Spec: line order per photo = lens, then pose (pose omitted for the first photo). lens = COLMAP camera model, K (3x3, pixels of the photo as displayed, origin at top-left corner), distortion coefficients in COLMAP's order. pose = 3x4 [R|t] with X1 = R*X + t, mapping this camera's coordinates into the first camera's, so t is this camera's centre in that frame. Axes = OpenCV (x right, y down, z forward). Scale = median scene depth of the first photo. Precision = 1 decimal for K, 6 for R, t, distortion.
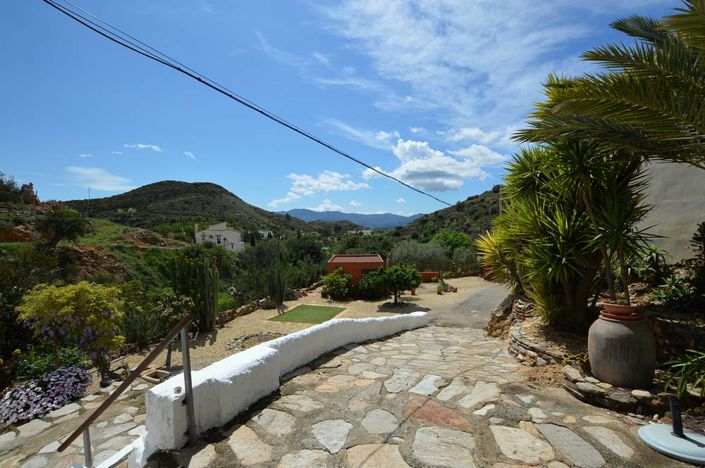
lens RADIAL K [[317.7, 0, 353.4], [0, 317.7, 230.6], [0, 0, 1]] dist [-0.020041, 0.000920]
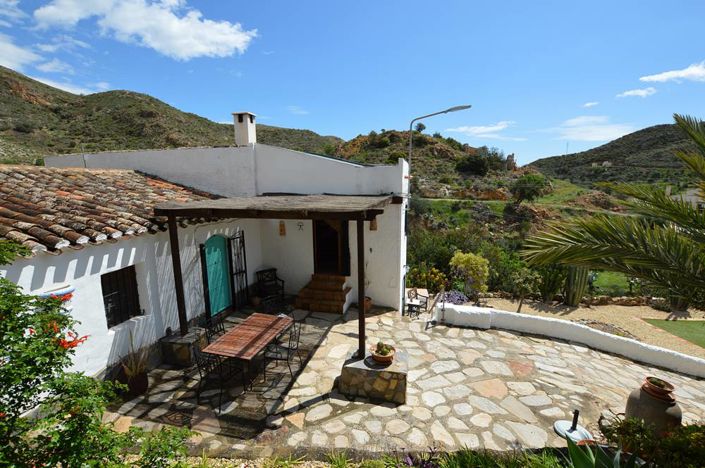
lens RADIAL K [[317.7, 0, 353.8], [0, 317.7, 236.1], [0, 0, 1]] dist [-0.020041, 0.000920]
pose [[0.284018, 0.174915, -0.942729, 0.116416], [-0.020501, 0.984102, 0.176415, -0.041442], [0.958600, -0.030779, 0.283089, -0.041830]]
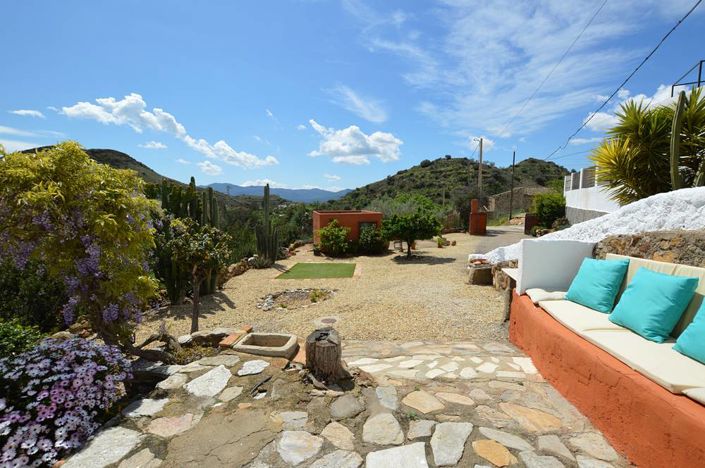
lens RADIAL K [[317.7, 0, 351.5], [0, 317.7, 233.3], [0, 0, 1]] dist [-0.020041, 0.000920]
pose [[0.974936, -0.023217, 0.221273, -0.086874], [0.004658, 0.996452, 0.084032, 0.037044], [-0.222439, -0.080895, 0.971585, 0.074460]]
